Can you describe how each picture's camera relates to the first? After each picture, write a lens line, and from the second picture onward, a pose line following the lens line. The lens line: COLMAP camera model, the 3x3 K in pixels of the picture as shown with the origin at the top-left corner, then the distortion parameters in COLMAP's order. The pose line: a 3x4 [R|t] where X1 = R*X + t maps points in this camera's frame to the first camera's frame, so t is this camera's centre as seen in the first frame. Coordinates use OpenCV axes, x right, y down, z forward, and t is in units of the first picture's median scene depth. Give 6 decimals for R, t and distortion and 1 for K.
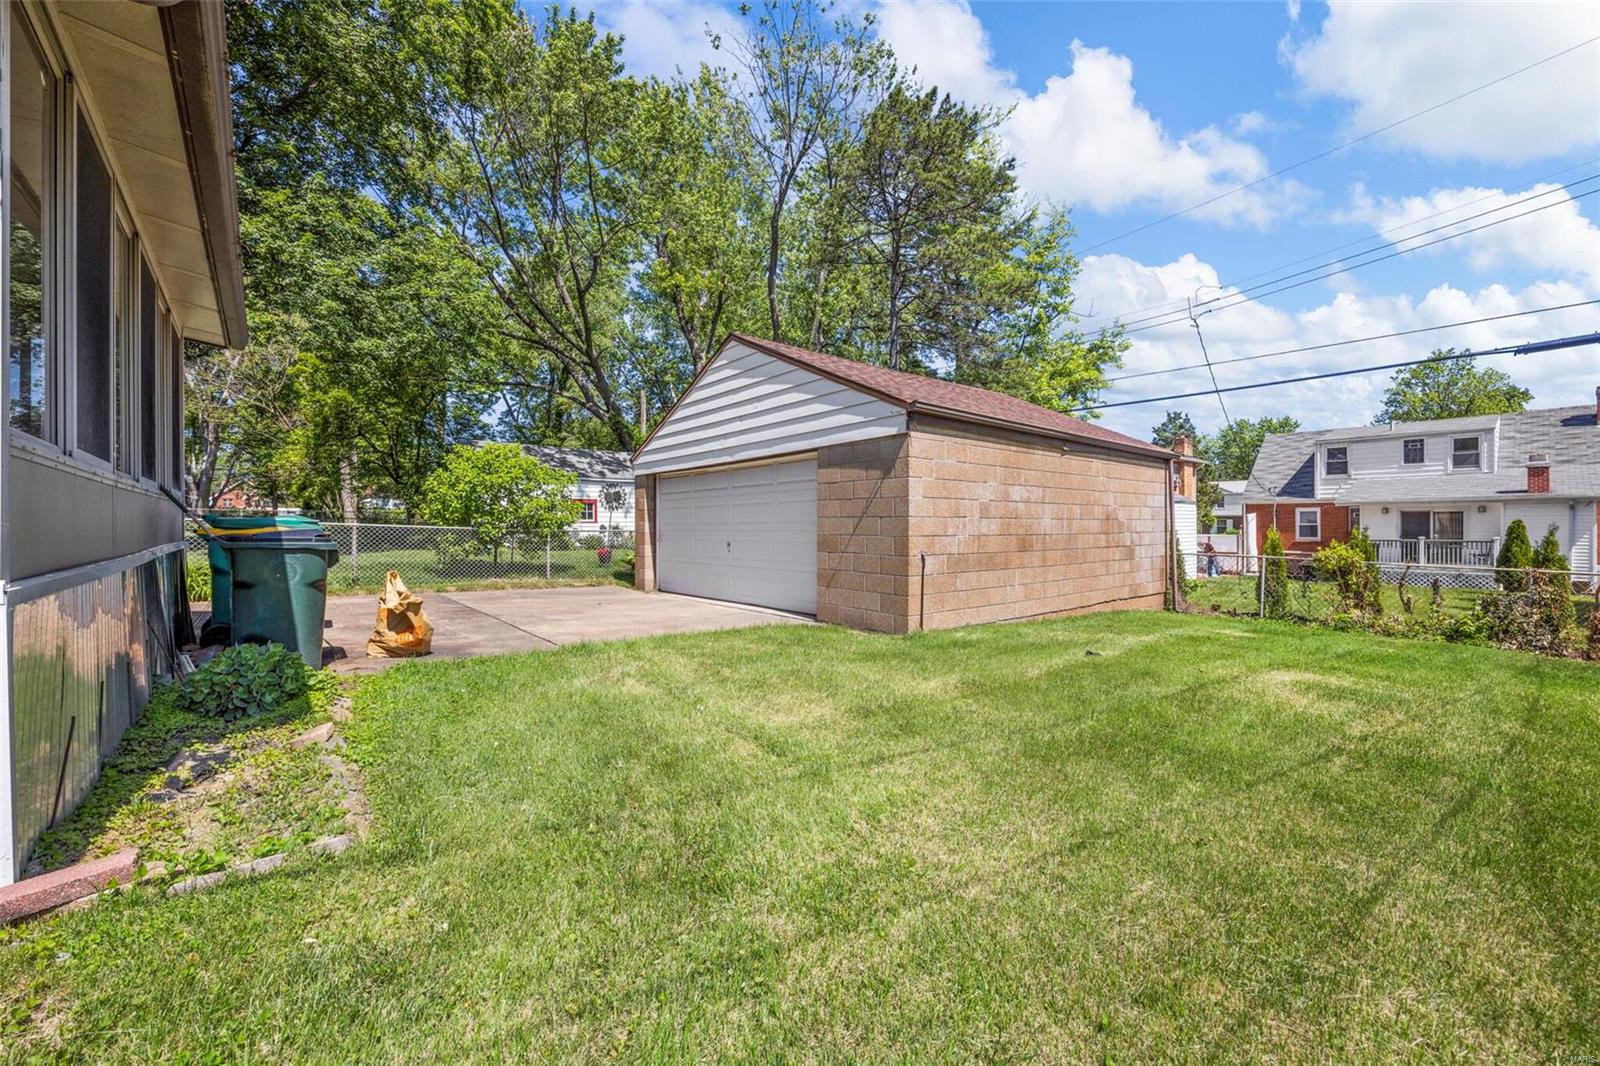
lens RADIAL K [[638.2, 0, 800.0], [0, 638.2, 533.0], [0, 0, 1]] dist [-0.003276, -0.000188]
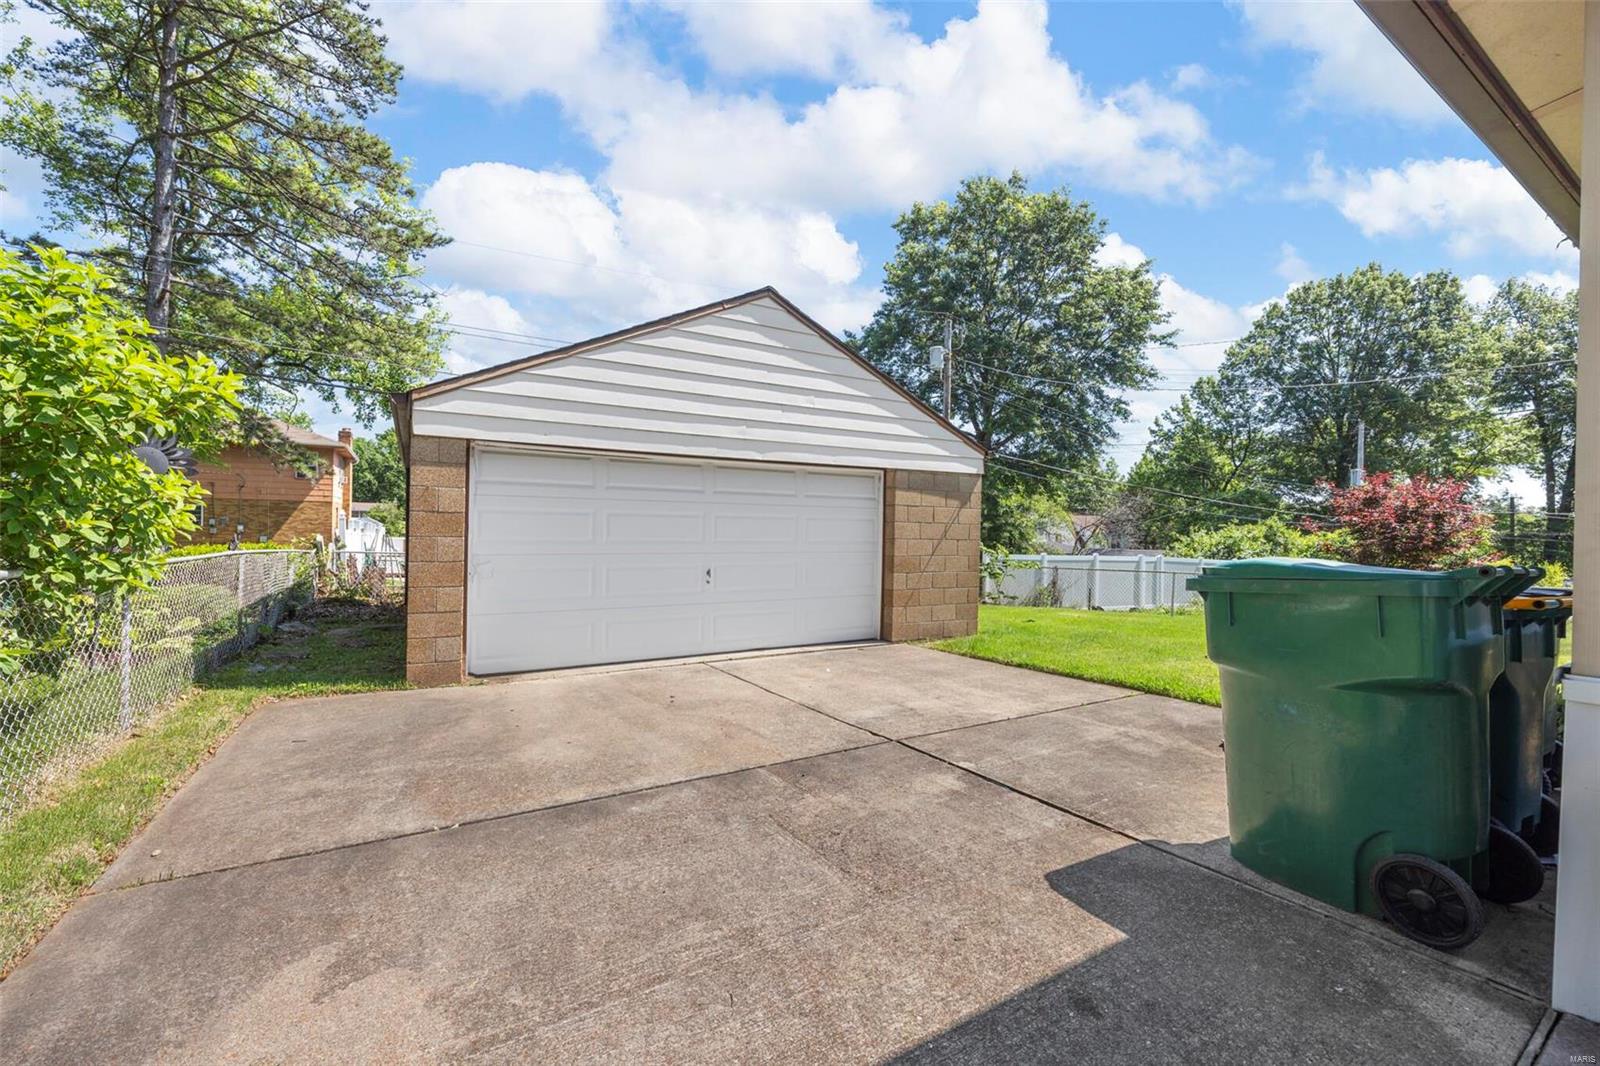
lens RADIAL K [[638.2, 0, 800.0], [0, 638.2, 533.0], [0, 0, 1]] dist [-0.003276, -0.000188]
pose [[0.147662, 0.001091, 0.989037, -0.879527], [-0.005135, 0.999987, -0.000337, -0.028813], [-0.989025, -0.005029, 0.147665, 0.894176]]
